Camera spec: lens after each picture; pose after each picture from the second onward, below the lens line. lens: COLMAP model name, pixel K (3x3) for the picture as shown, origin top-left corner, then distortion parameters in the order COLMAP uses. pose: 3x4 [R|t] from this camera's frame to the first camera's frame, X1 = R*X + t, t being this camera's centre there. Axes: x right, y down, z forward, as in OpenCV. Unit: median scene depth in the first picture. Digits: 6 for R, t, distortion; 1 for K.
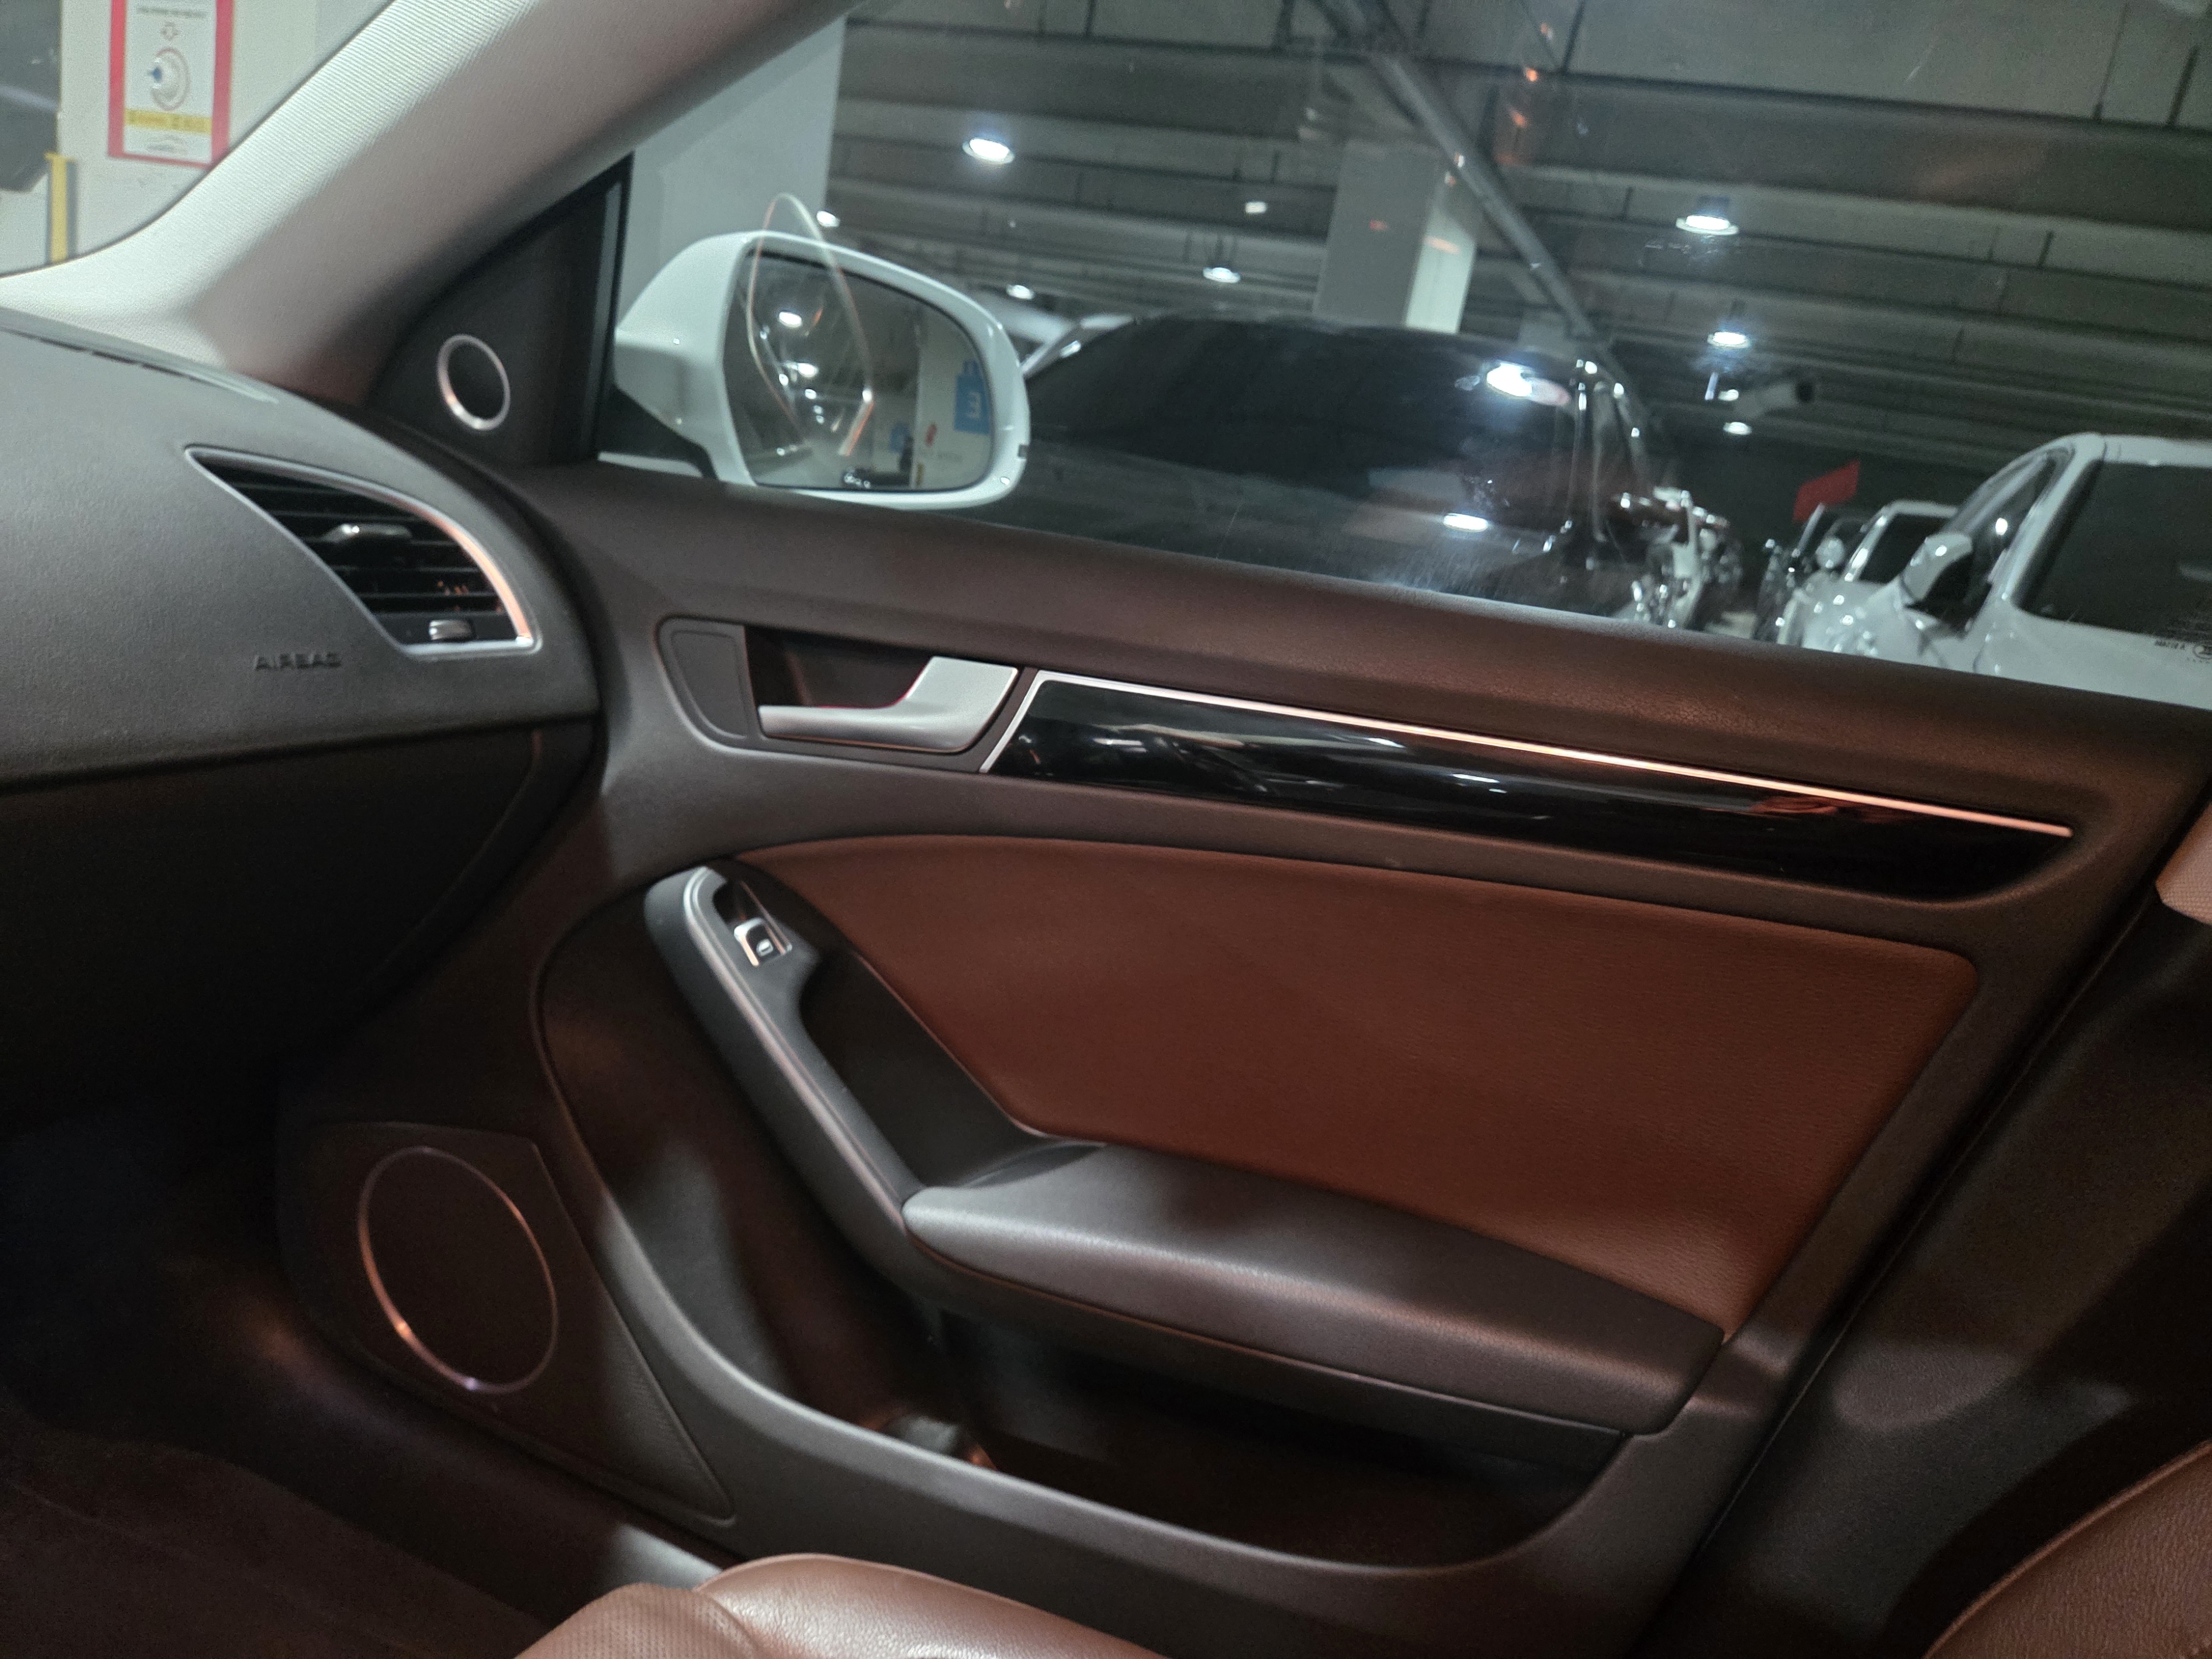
lens RADIAL K [[1463.2, 0, 1106.2], [0, 1463.2, 859.0], [0, 0, 1]] dist [0.002372, -0.023808]
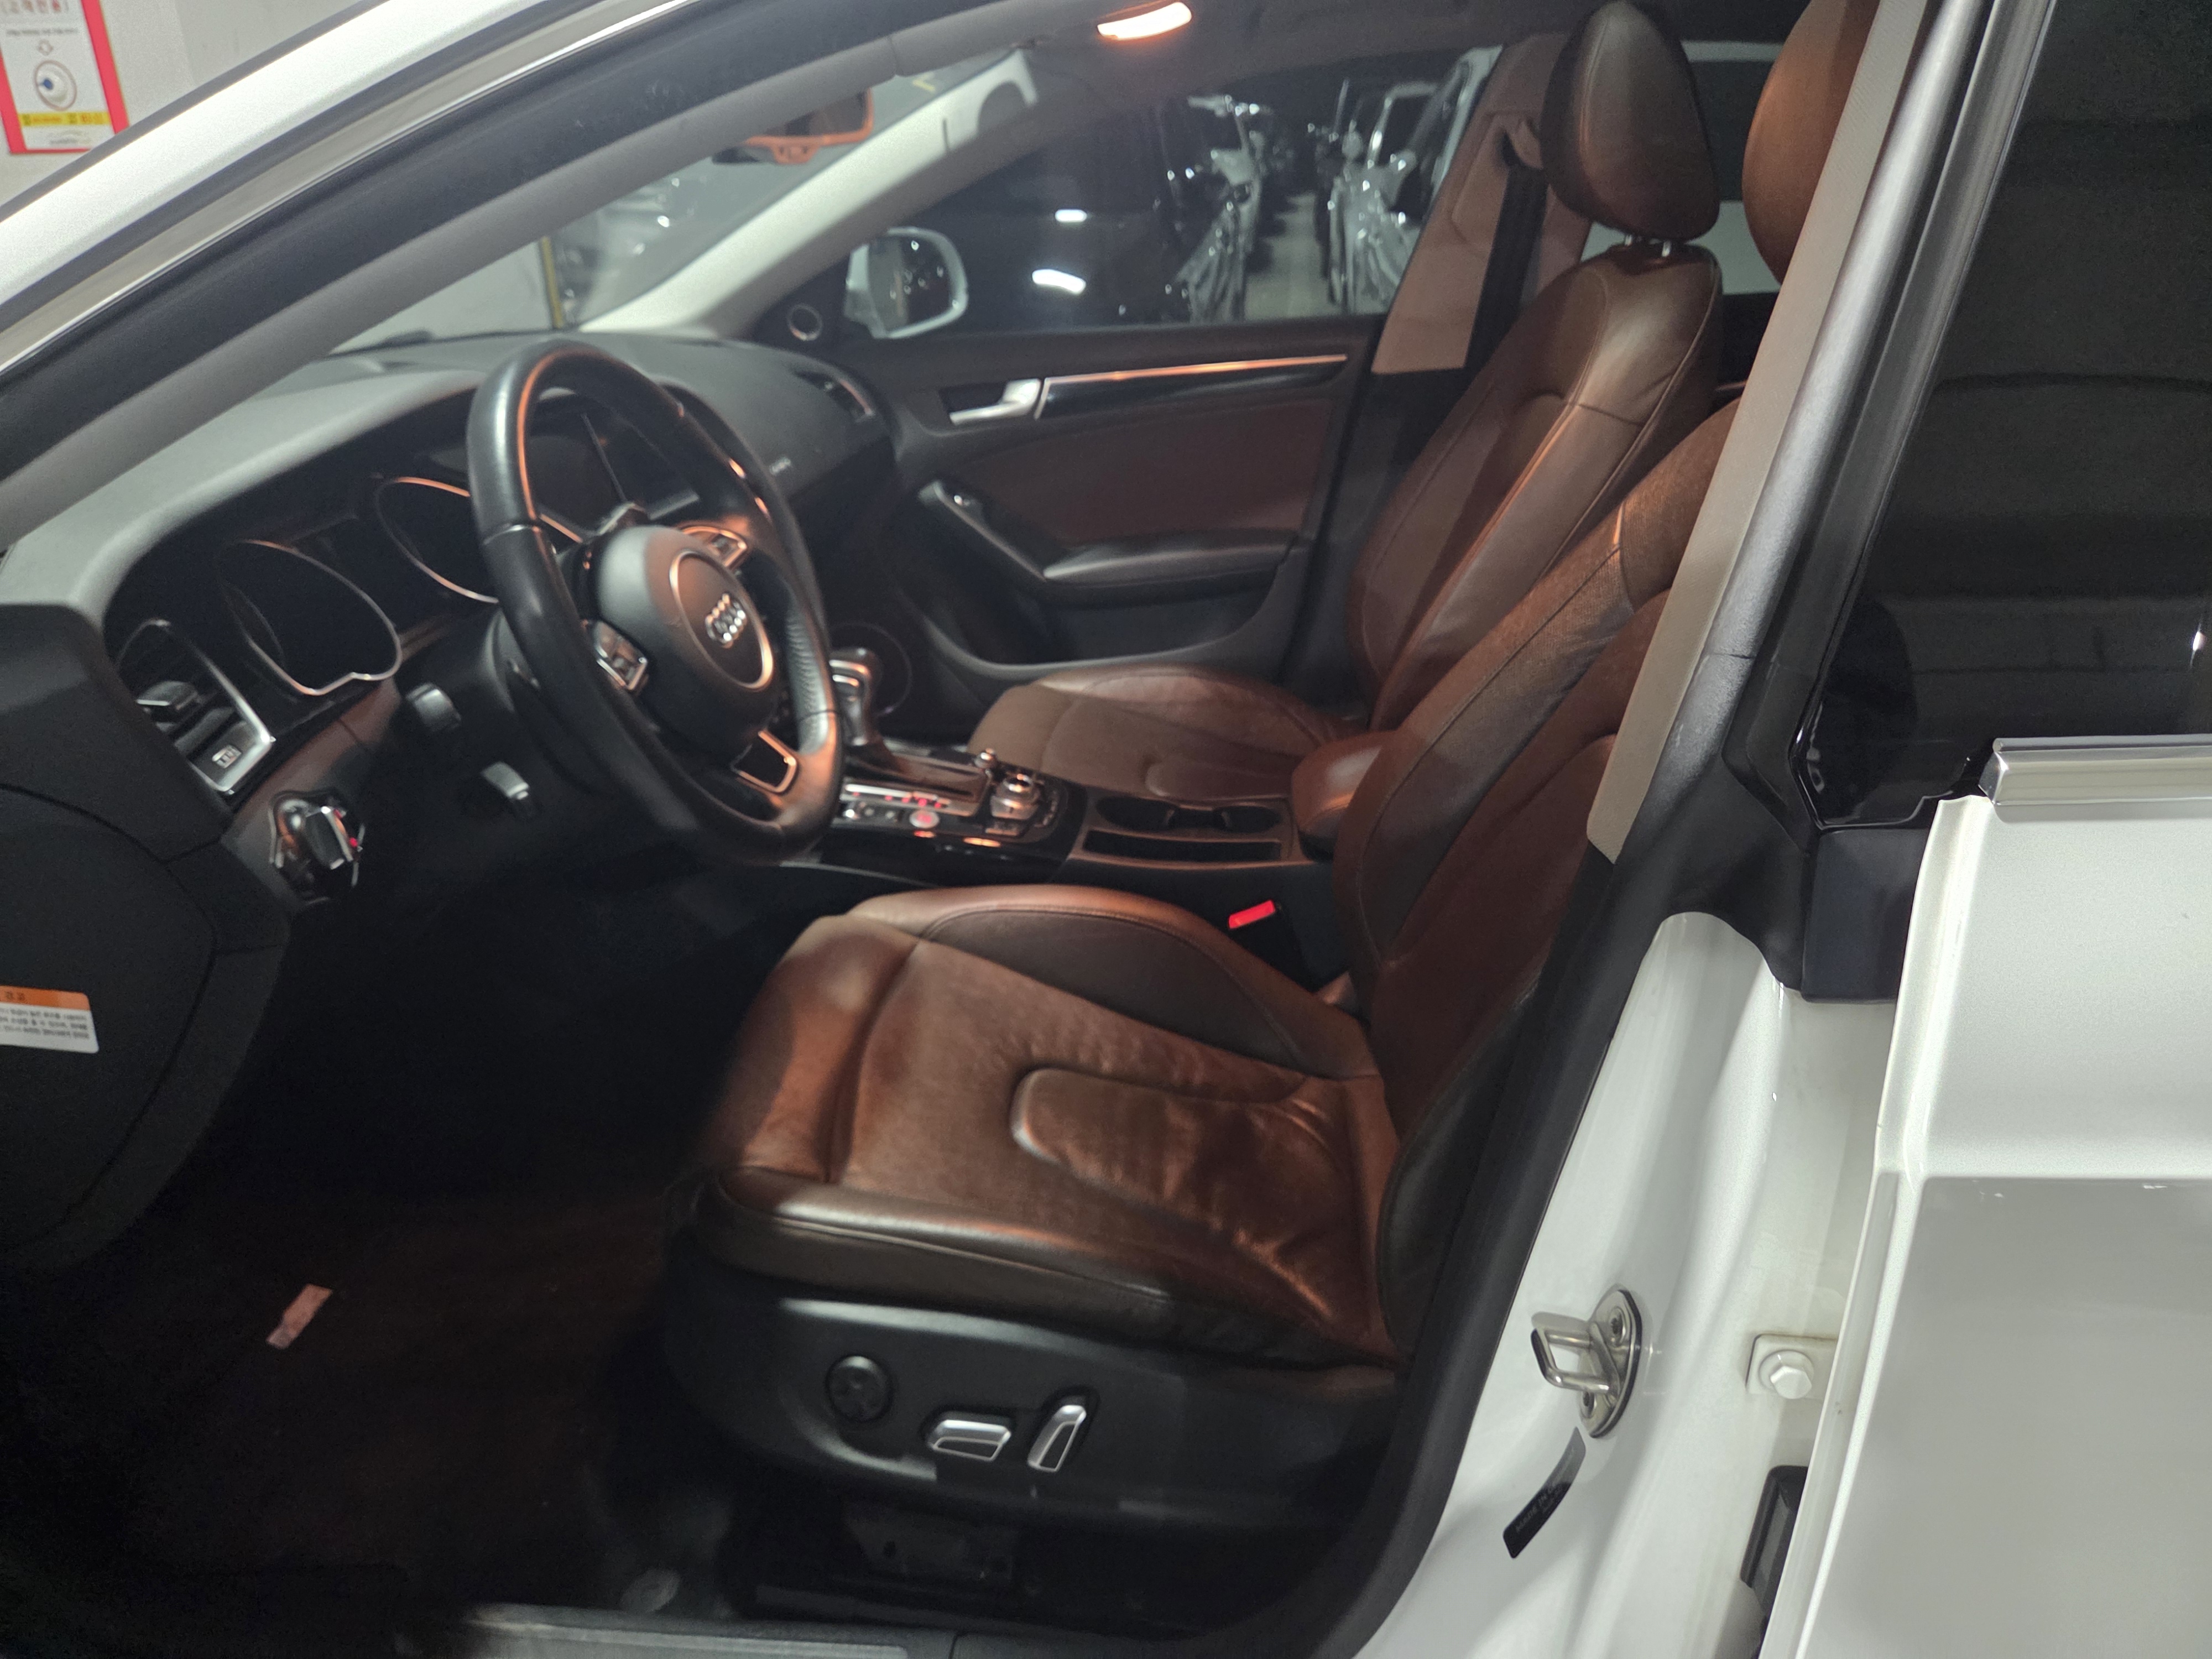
lens RADIAL K [[1540.5, 0, 1099.1], [0, 1540.5, 823.9], [0, 0, 1]] dist [0.053529, -0.060611]
pose [[0.940986, -0.286024, 0.180929, -0.214511], [0.250073, 0.947814, 0.197770, 0.036653], [-0.228054, -0.140854, 0.963406, -0.614991]]
